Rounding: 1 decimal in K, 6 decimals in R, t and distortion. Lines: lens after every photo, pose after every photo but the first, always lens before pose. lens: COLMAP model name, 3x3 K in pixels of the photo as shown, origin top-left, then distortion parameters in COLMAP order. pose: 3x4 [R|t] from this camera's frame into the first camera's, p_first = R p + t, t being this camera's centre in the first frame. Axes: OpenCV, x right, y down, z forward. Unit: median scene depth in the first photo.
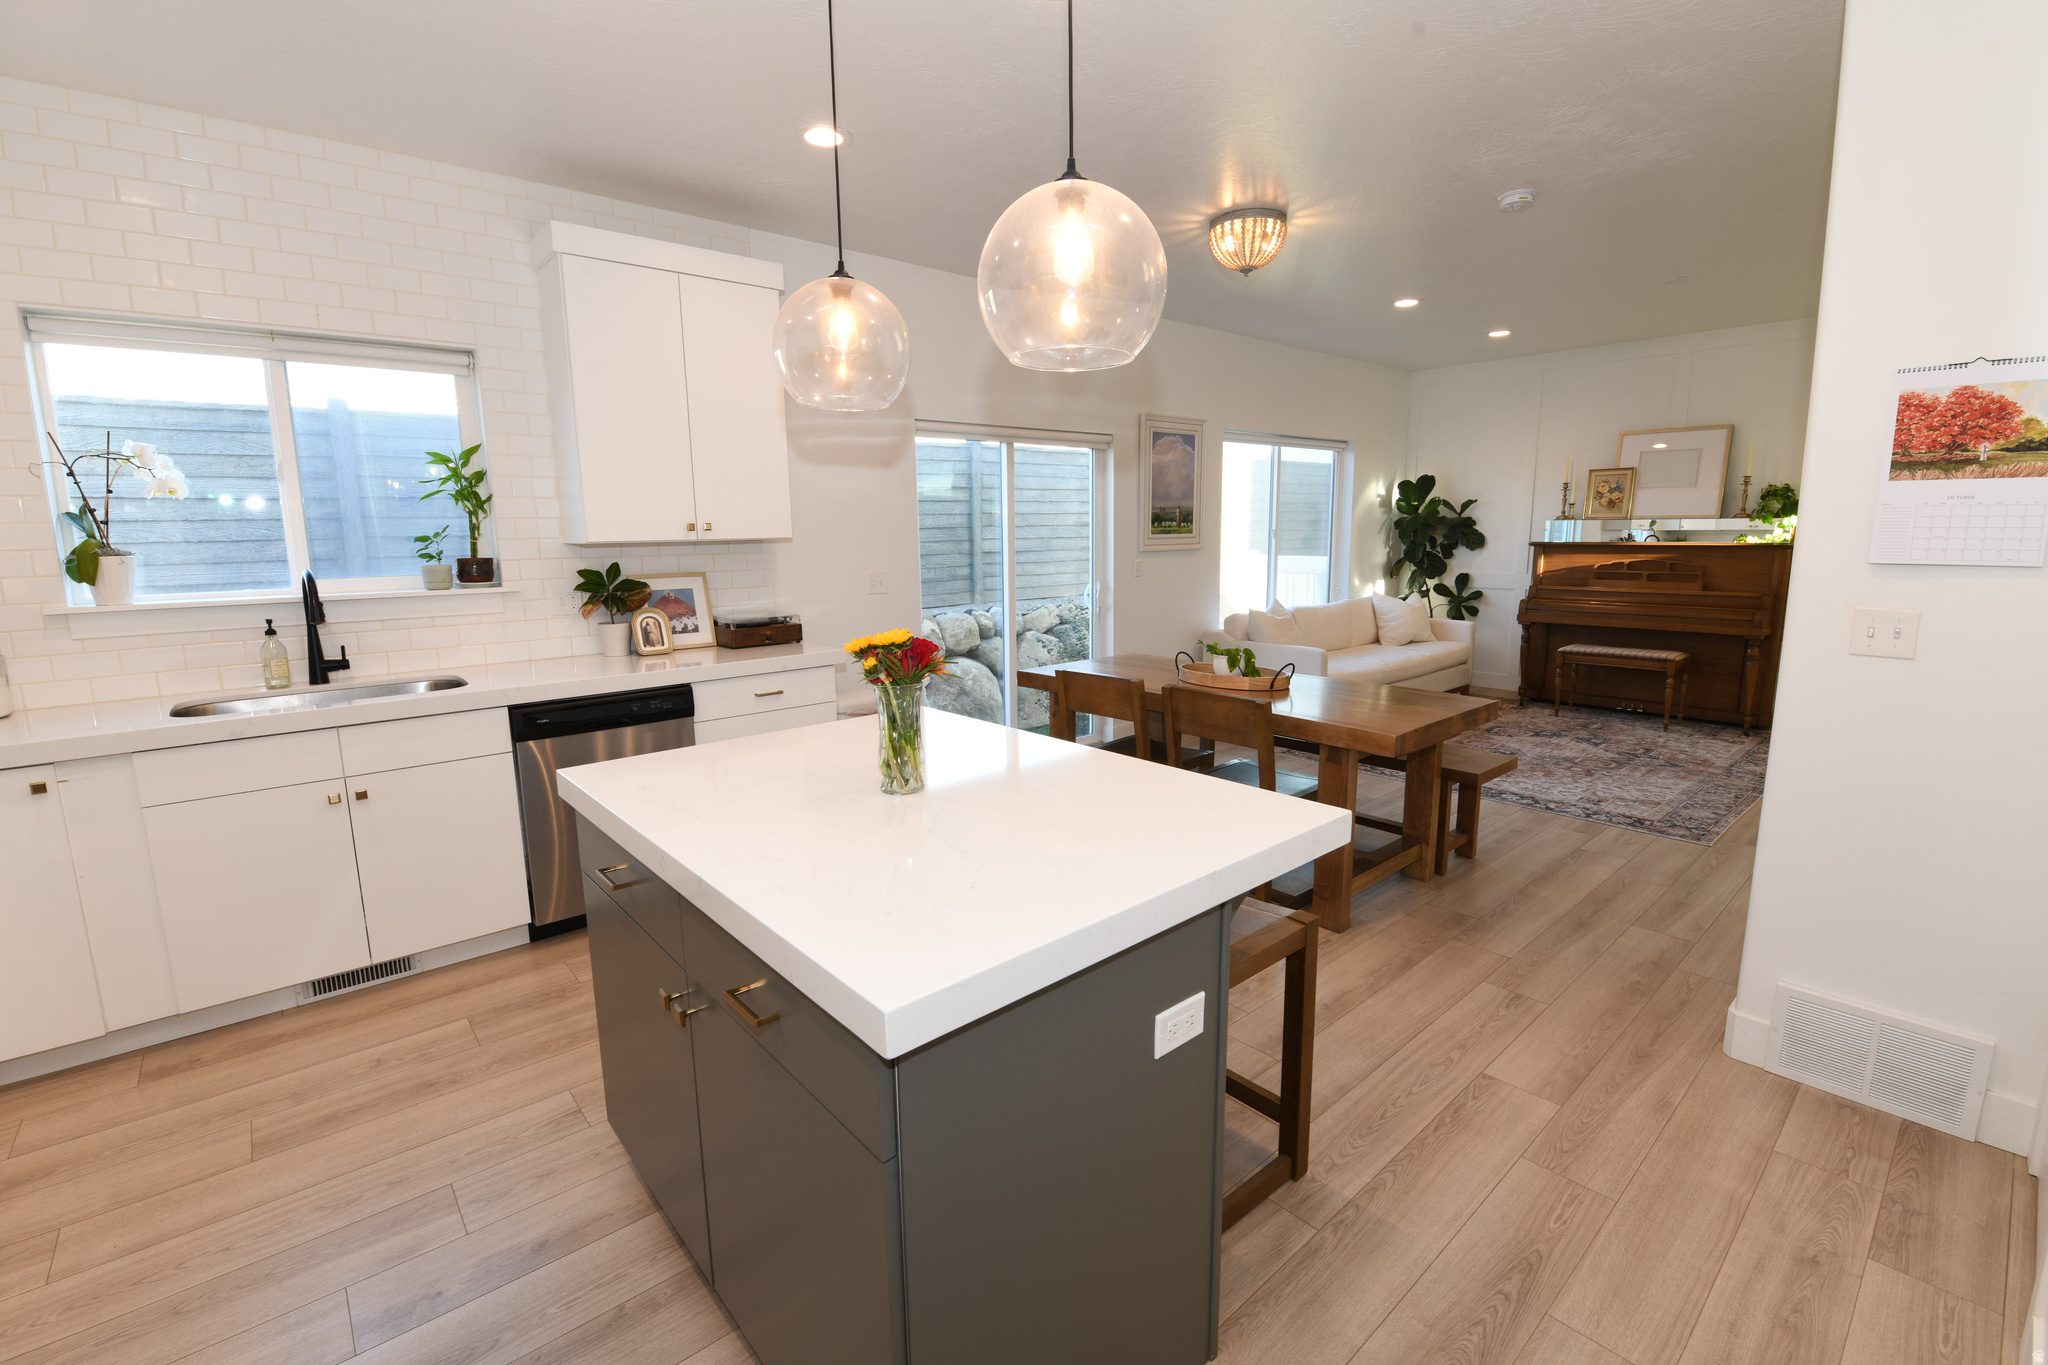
lens RADIAL K [[887.7, 0, 1021.5], [0, 887.7, 674.2], [0, 0, 1]] dist [-0.006316, -0.007573]
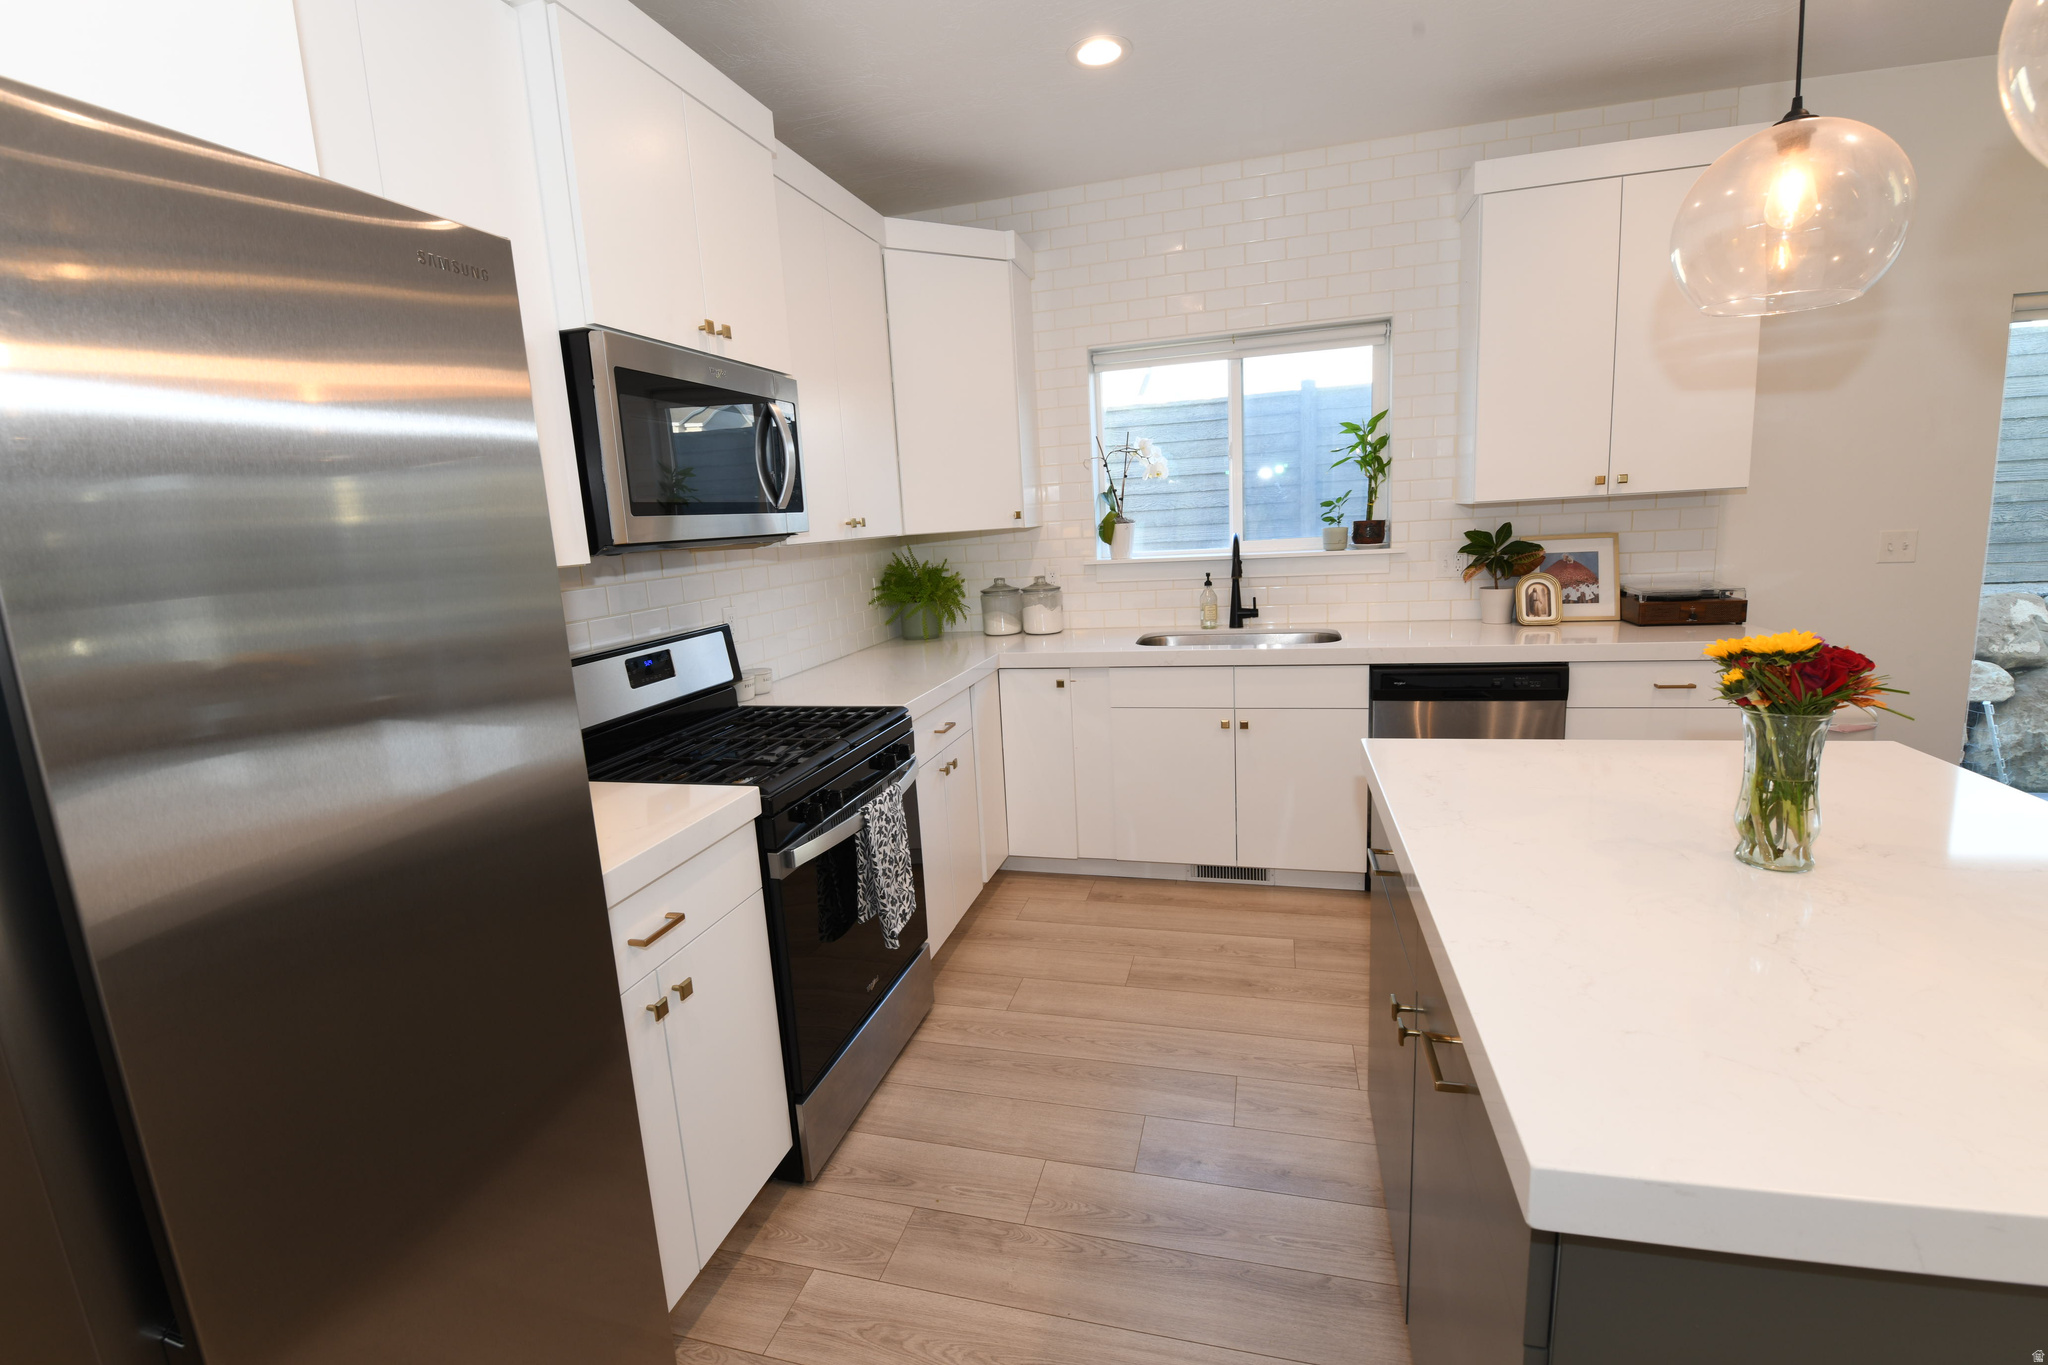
lens RADIAL K [[887.7, 0, 1017.2], [0, 887.7, 675.1], [0, 0, 1]] dist [-0.006316, -0.007573]
pose [[0.551849, 0.129081, -0.823894, 0.042157], [-0.084973, 0.991510, 0.098427, -0.015528], [0.829604, 0.015692, 0.558132, 0.059772]]
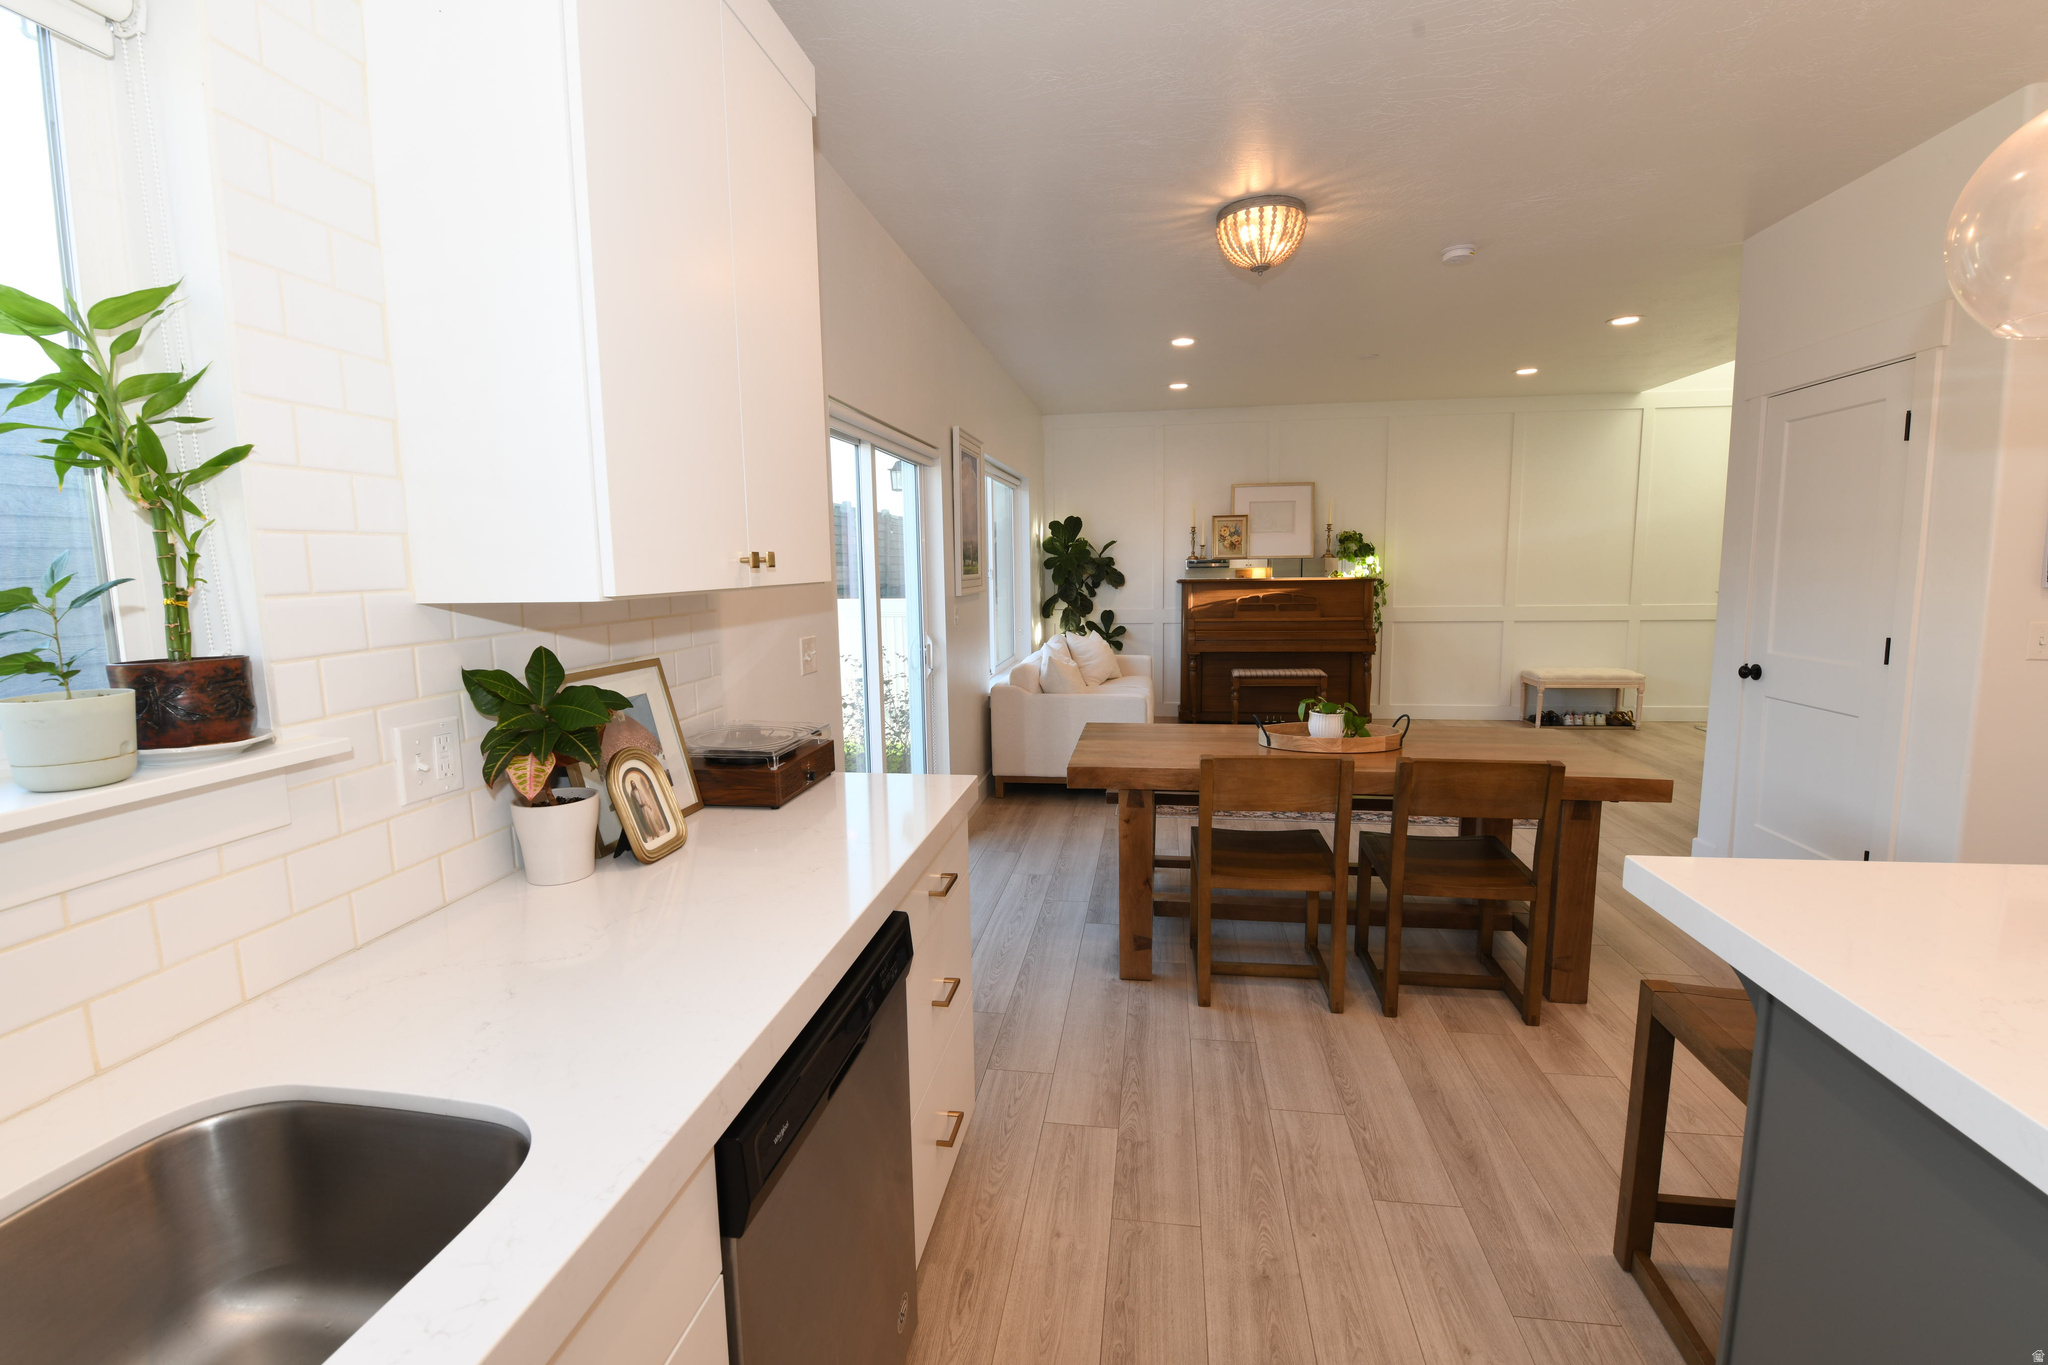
lens RADIAL K [[887.7, 0, 1023.7], [0, 887.7, 673.6], [0, 0, 1]] dist [-0.006316, -0.007573]
pose [[0.764368, -0.078503, 0.639983, -0.551333], [0.109425, 0.993956, -0.008769, -0.087225], [-0.635427, 0.076733, 0.768339, 0.554057]]
